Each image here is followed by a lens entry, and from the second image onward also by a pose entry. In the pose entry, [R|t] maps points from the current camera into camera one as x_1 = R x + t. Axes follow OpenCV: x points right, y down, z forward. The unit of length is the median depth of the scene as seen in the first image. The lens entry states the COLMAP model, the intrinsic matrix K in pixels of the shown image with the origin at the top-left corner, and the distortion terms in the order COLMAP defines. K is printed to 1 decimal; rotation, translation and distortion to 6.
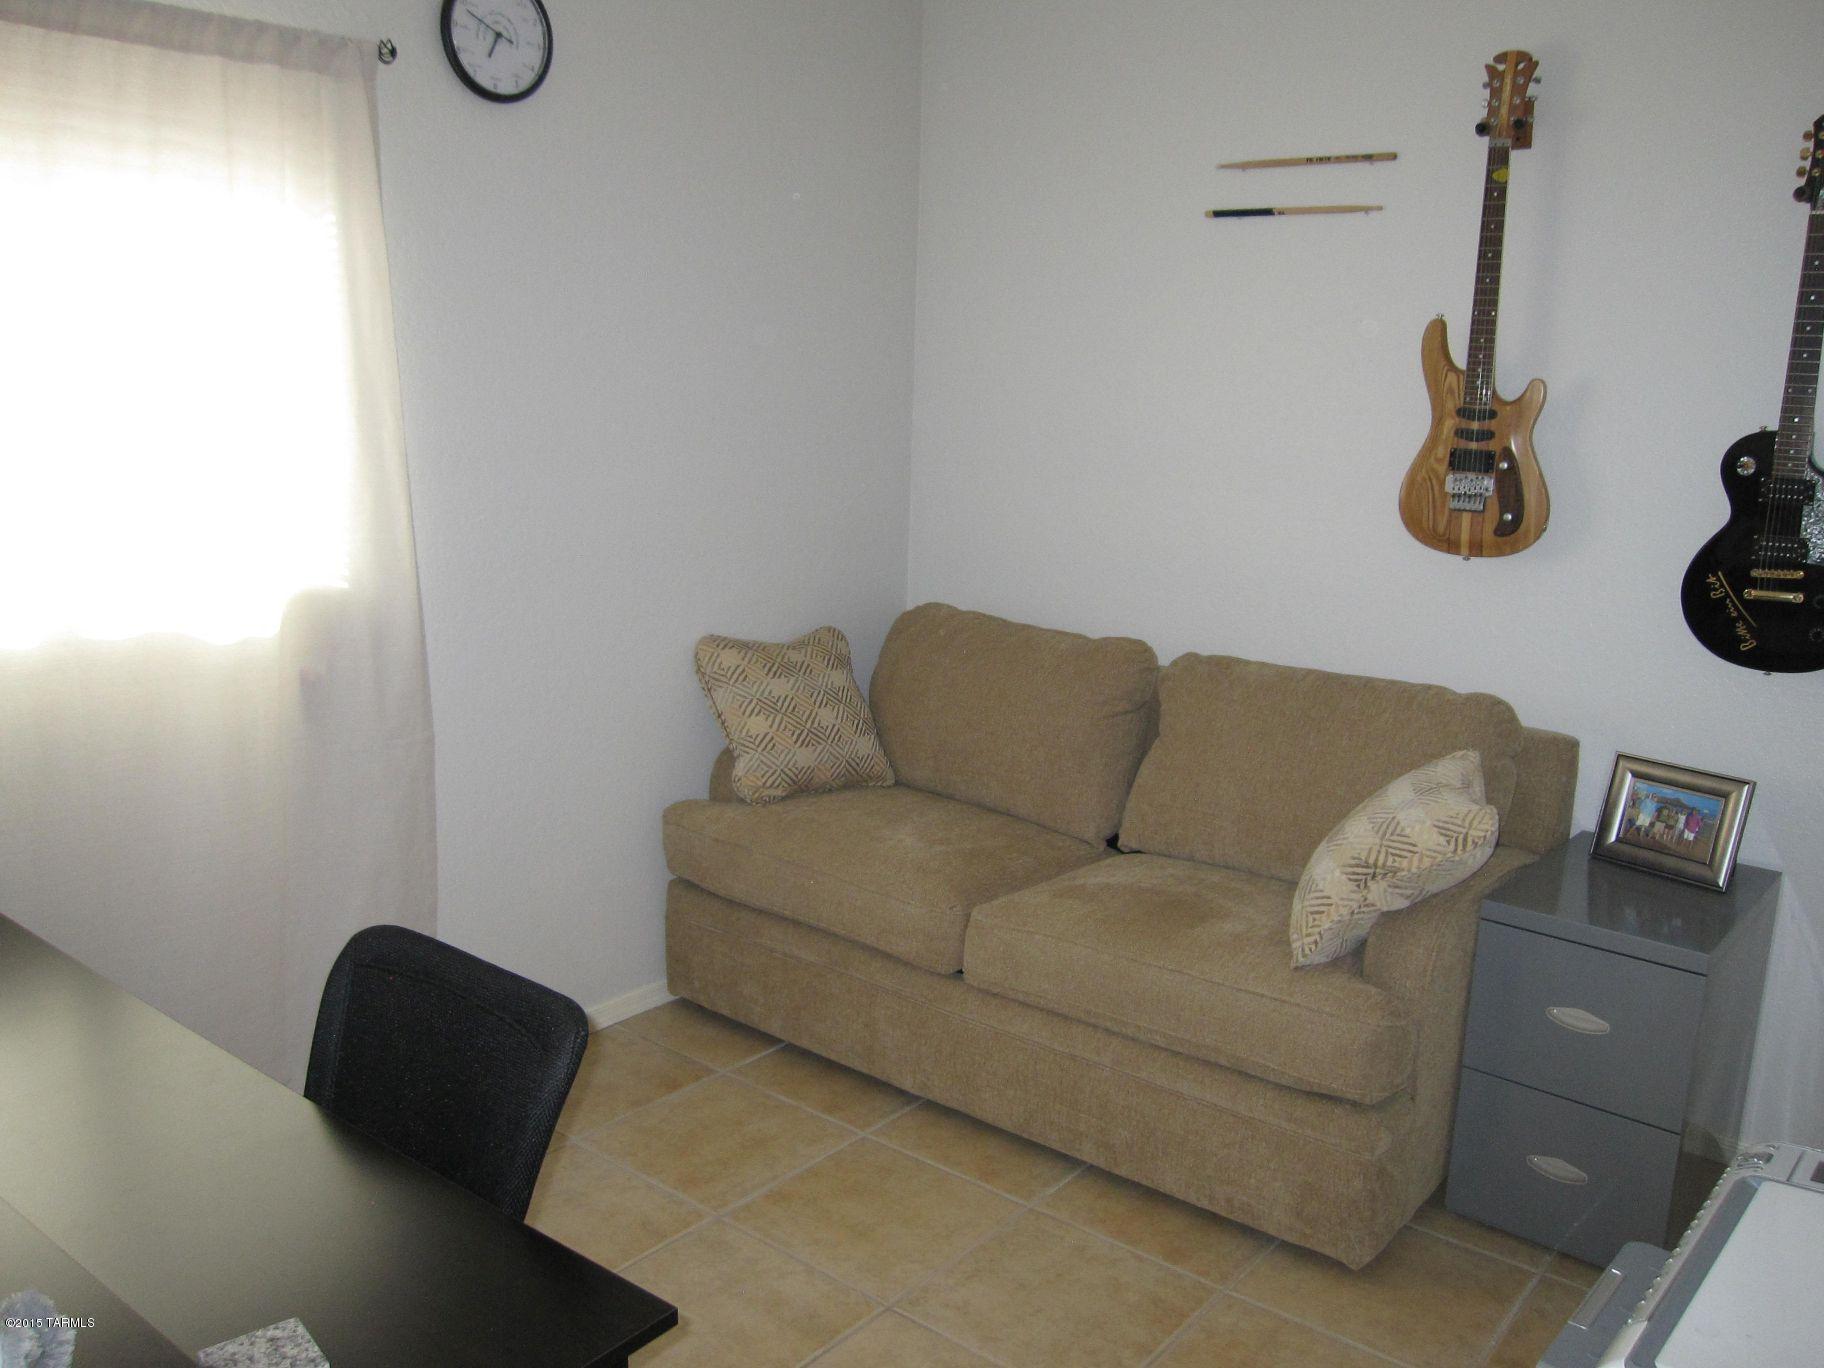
lens RADIAL K [[1510.4, 0, 925.3], [0, 1510.4, 694.1], [0, 0, 1]] dist [-0.084914, 0.054615]
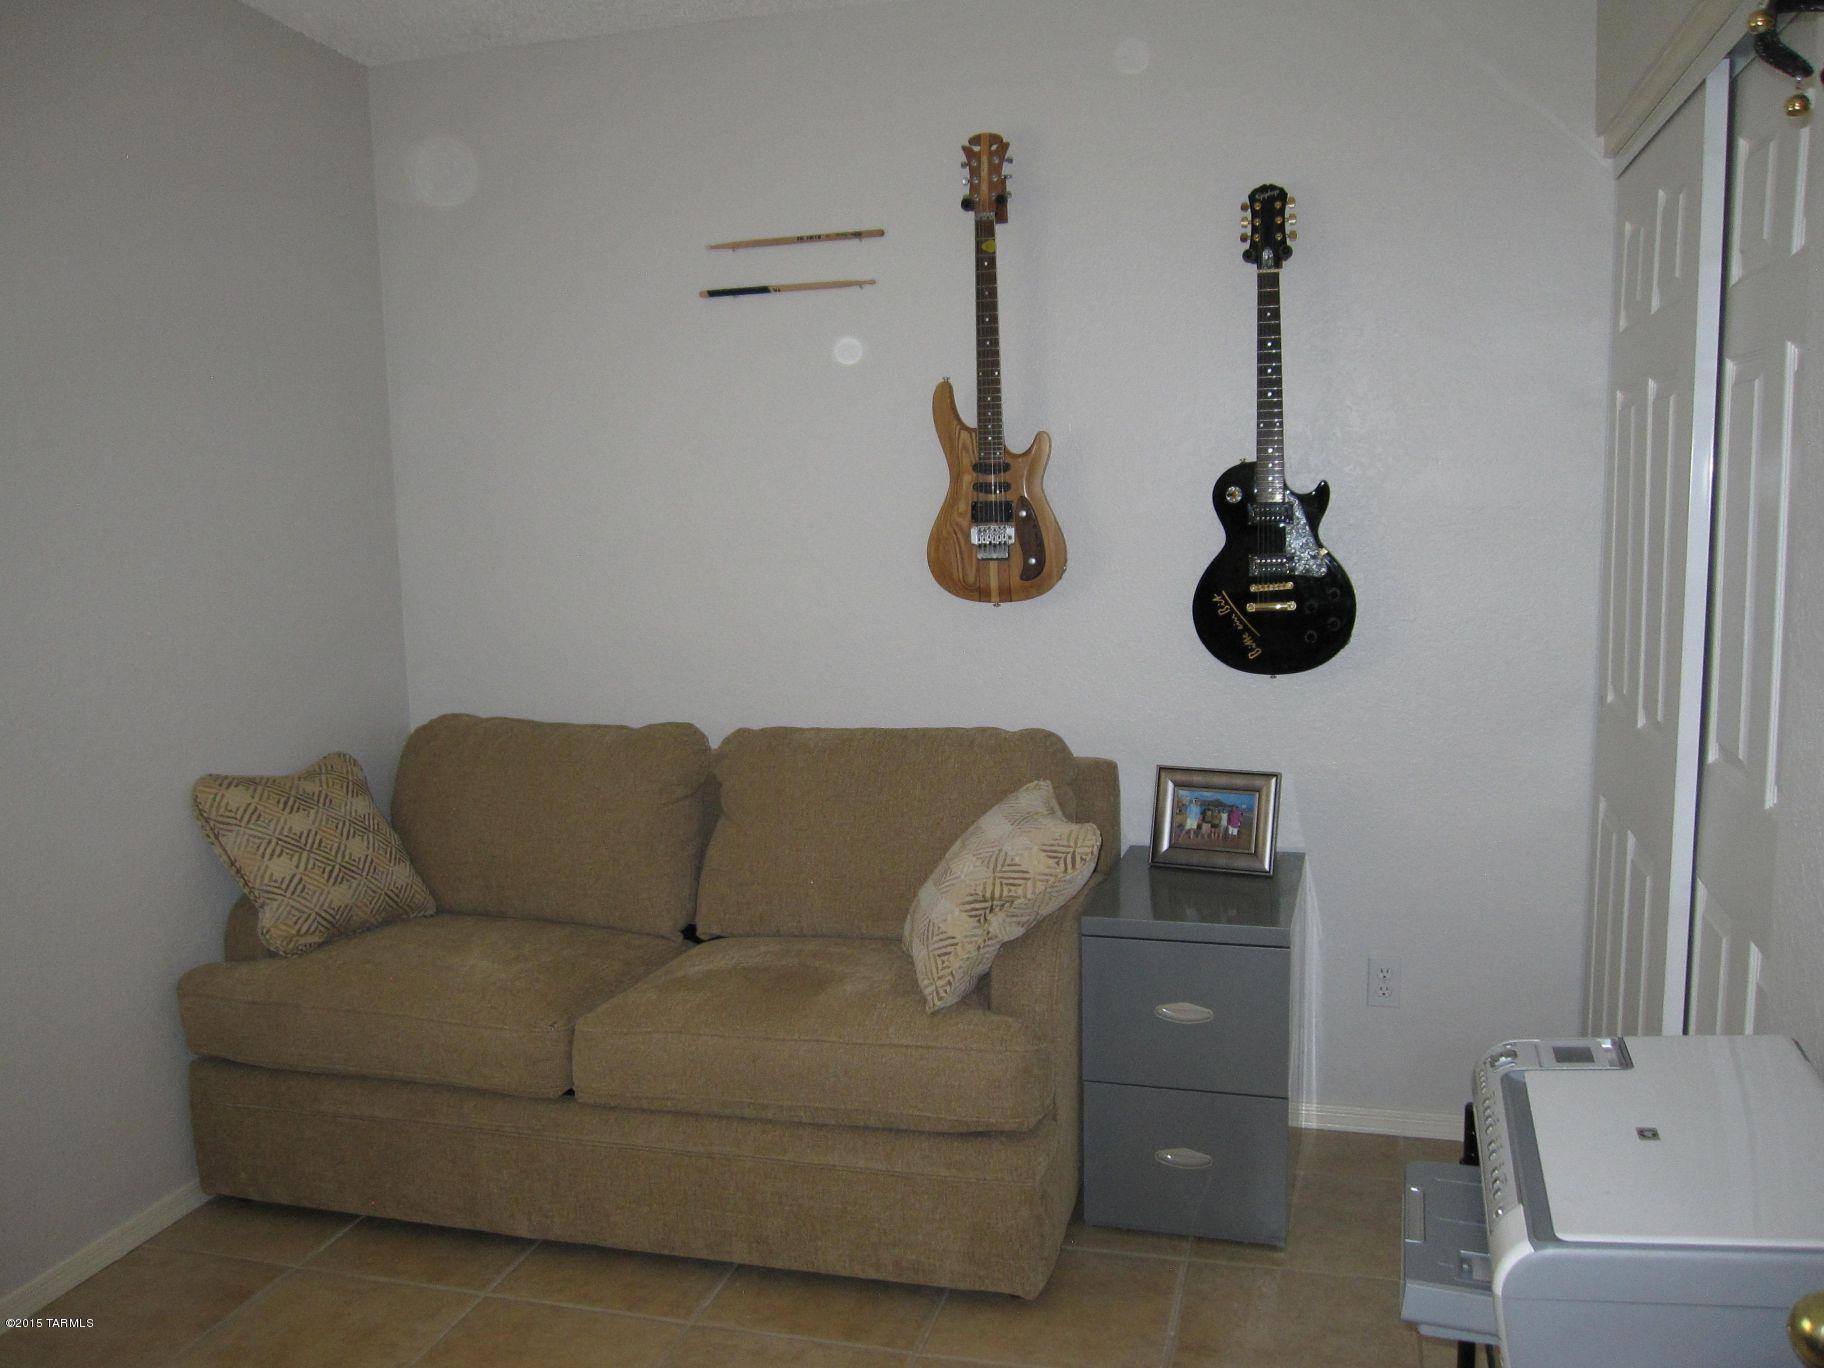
lens RADIAL K [[1510.4, 0, 925.3], [0, 1510.4, 694.1], [0, 0, 1]] dist [-0.084914, 0.054615]
pose [[0.916875, -0.108698, 0.384091, -0.104039], [0.137913, 0.989218, -0.049268, 0.017776], [-0.374595, 0.098144, 0.921980, 0.045580]]
